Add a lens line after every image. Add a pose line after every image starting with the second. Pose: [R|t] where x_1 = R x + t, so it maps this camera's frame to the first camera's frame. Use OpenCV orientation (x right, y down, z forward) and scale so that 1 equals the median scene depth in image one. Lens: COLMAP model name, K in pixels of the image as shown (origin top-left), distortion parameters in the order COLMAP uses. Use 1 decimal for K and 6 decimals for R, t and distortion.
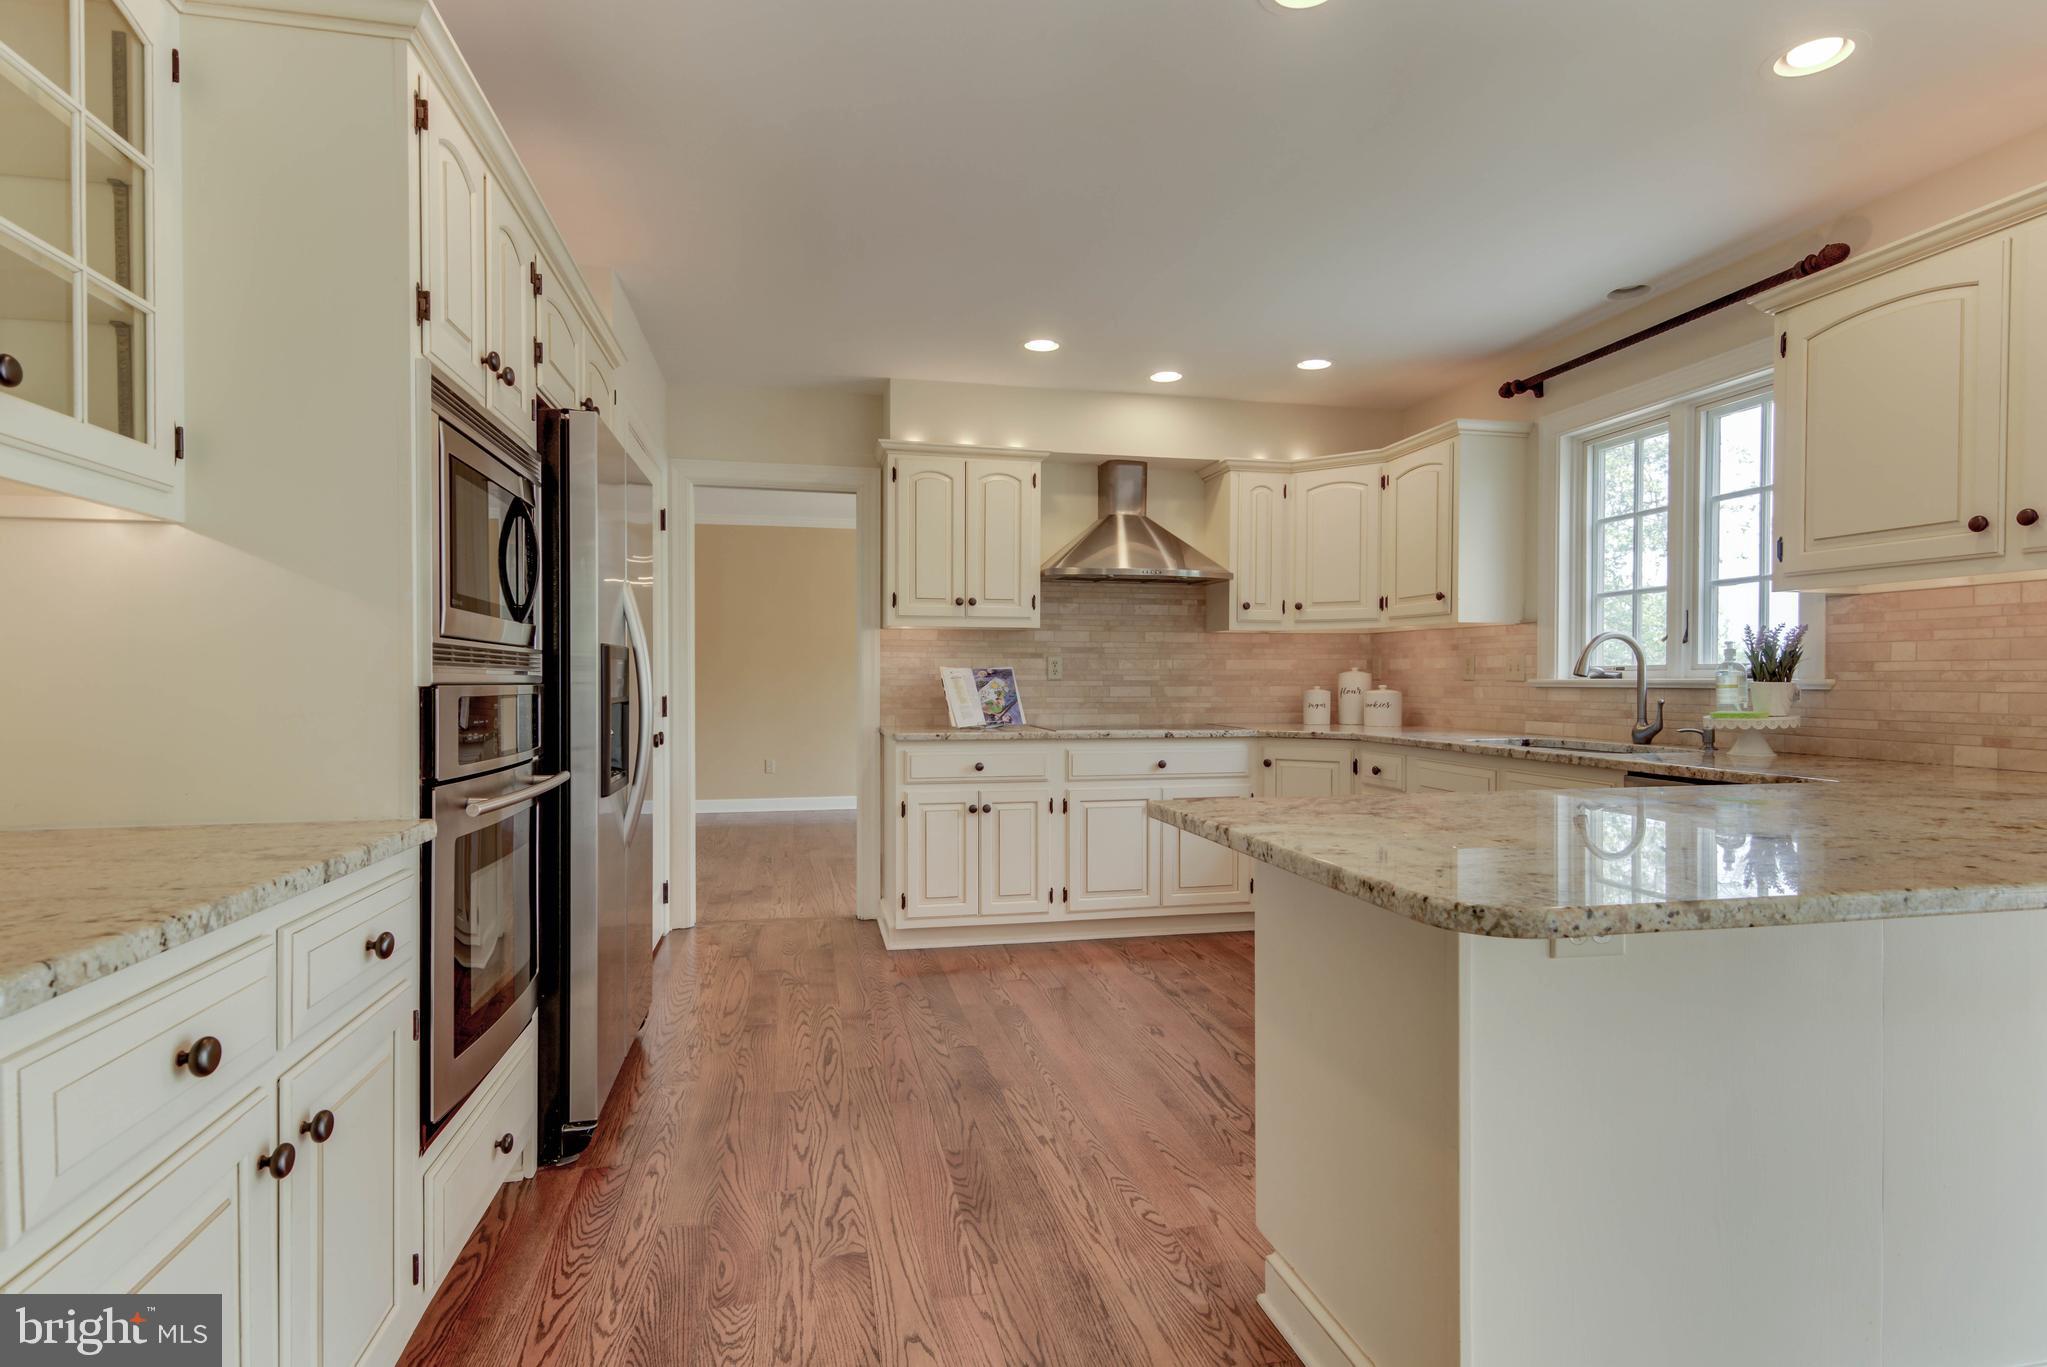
lens RADIAL K [[1027.4, 0, 1024.5], [0, 1027.4, 688.0], [0, 0, 1]] dist [0.025765, -0.010160]
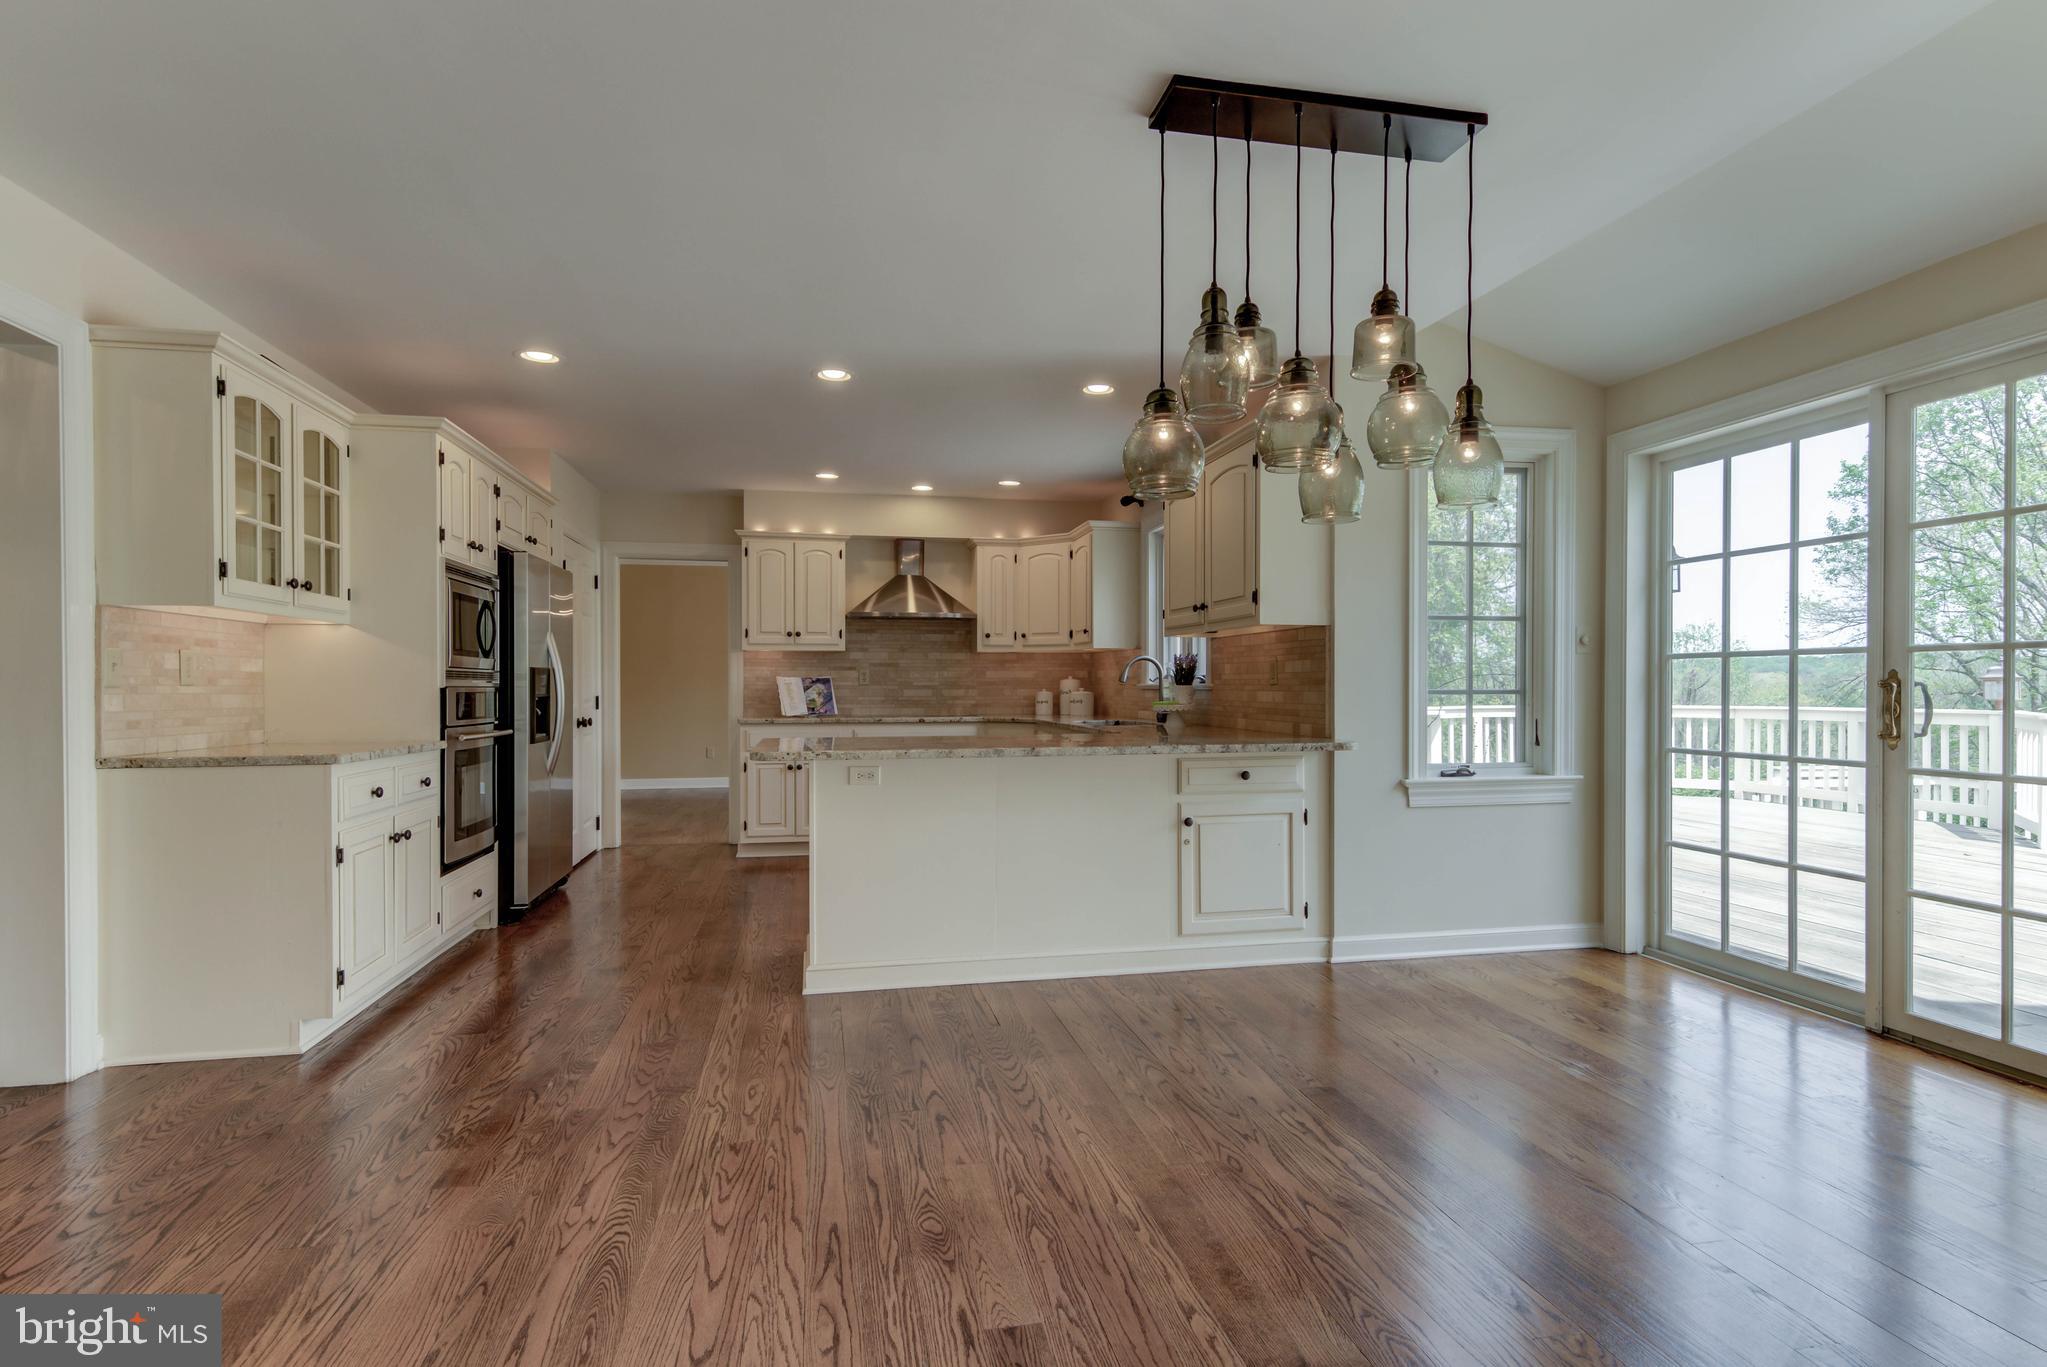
lens RADIAL K [[1027.4, 0, 1024.5], [0, 1027.4, 688.0], [0, 0, 1]] dist [0.025765, -0.010160]
pose [[0.999881, -0.002555, -0.015216, 0.307805], [0.002471, 0.999981, -0.005566, 0.005740], [0.015230, 0.005528, 0.999869, -0.525950]]
